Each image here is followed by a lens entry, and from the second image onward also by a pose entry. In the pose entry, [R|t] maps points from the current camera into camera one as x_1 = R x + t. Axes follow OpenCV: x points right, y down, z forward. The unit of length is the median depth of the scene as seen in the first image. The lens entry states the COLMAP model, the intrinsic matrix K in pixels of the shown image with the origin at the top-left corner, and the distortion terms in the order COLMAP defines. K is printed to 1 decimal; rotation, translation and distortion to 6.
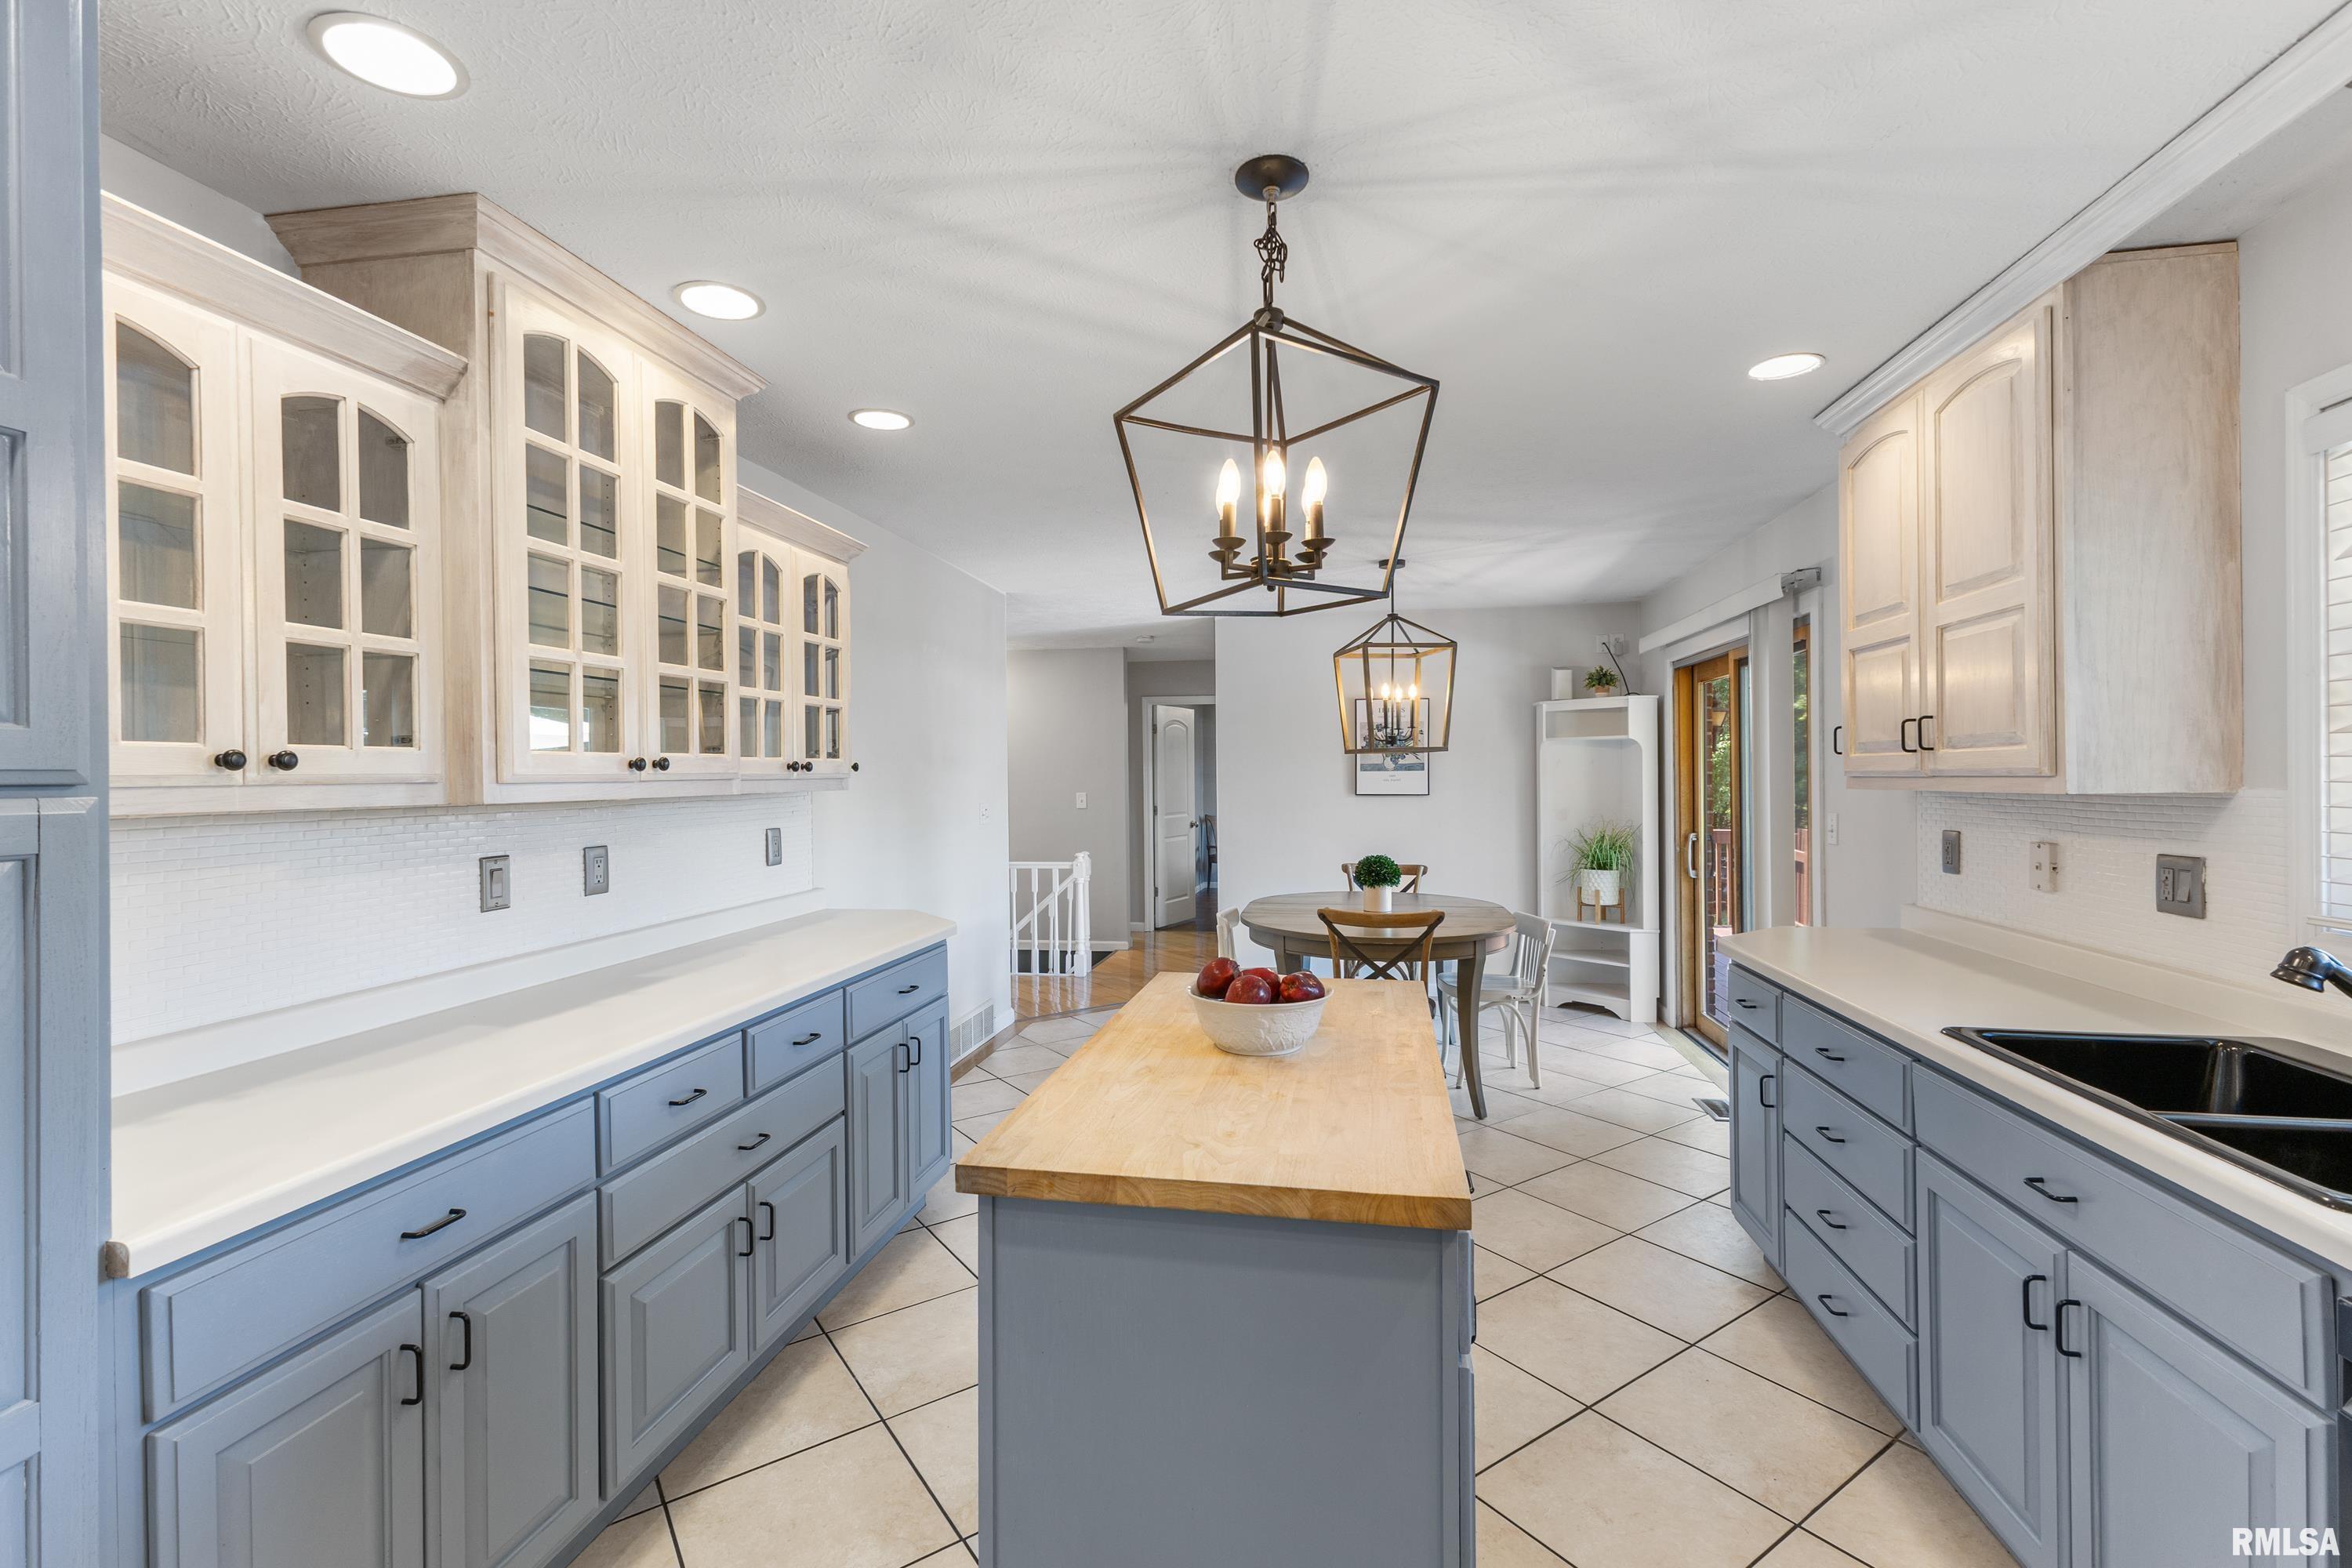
lens RADIAL K [[1051.5, 0, 1176.0], [0, 1051.5, 784.0], [0, 0, 1]] dist [0.000285, -0.000066]
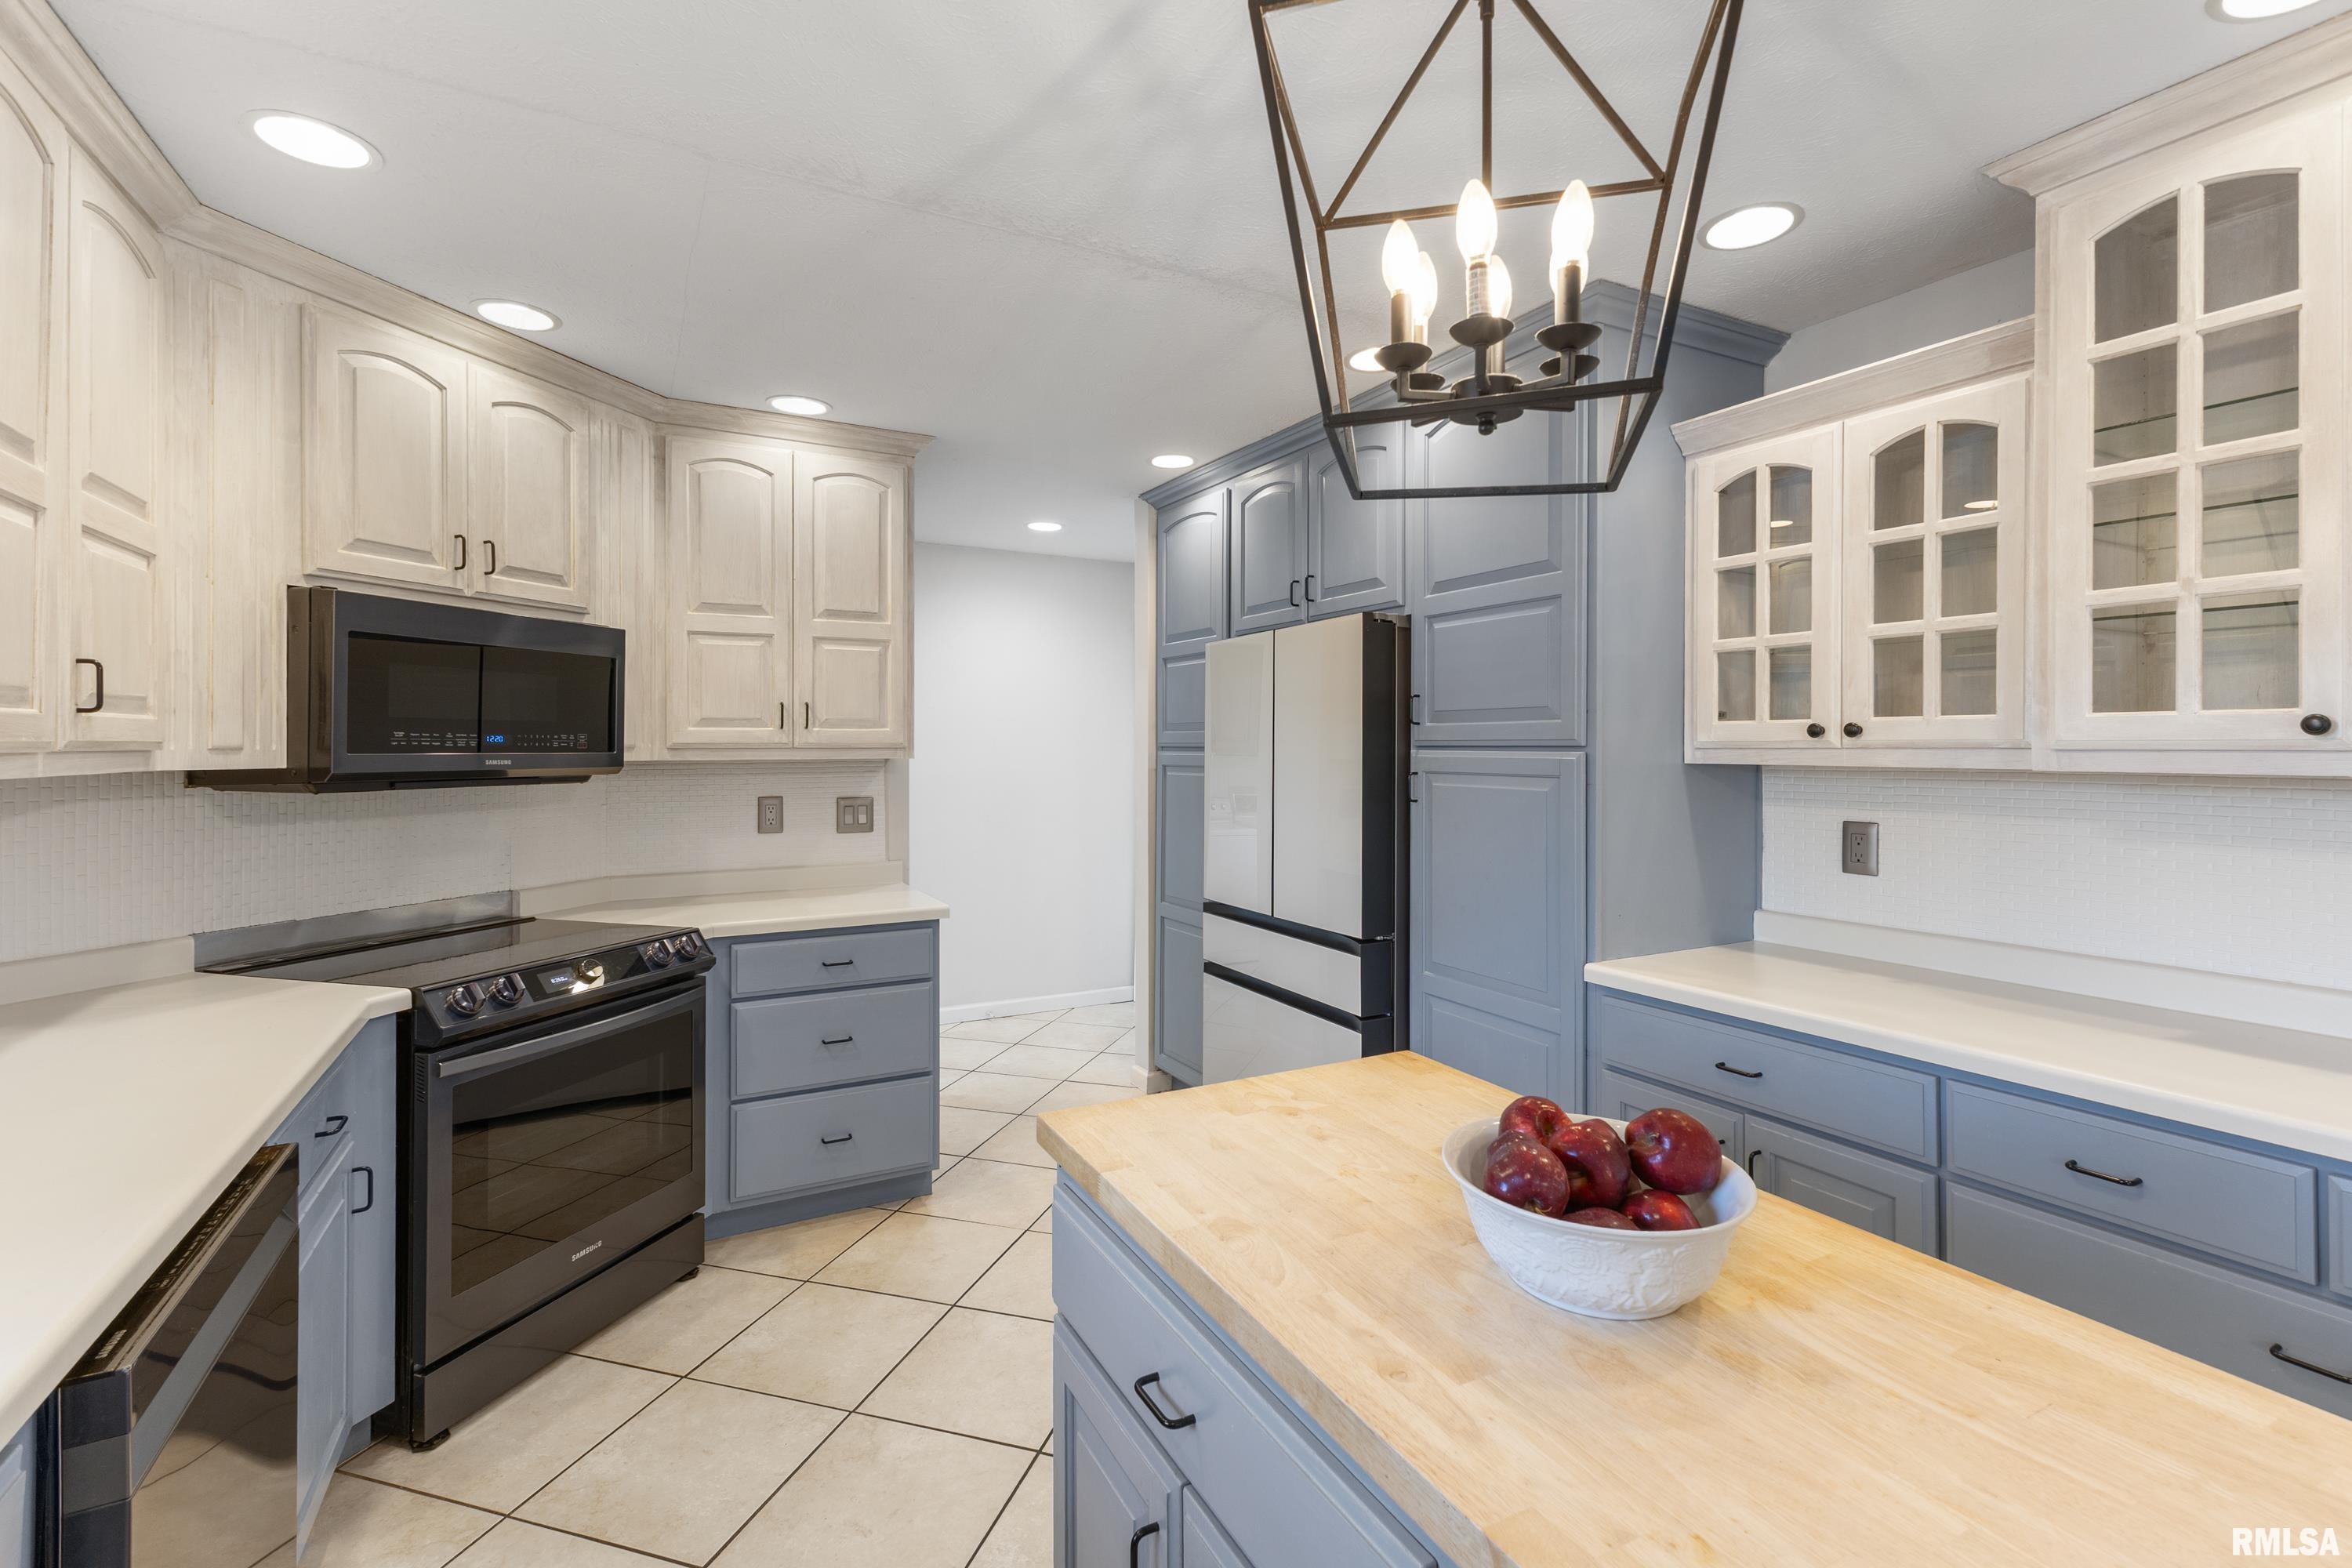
lens RADIAL K [[1069.3, 0, 1174.0], [0, 1069.3, 740.1], [0, 0, 1]] dist [-0.001693, -0.000351]
pose [[-0.792285, 0.003803, -0.610139, 0.616352], [-0.000685, 0.999974, 0.007123, -0.016741], [0.610151, 0.006061, -0.792262, 1.425029]]
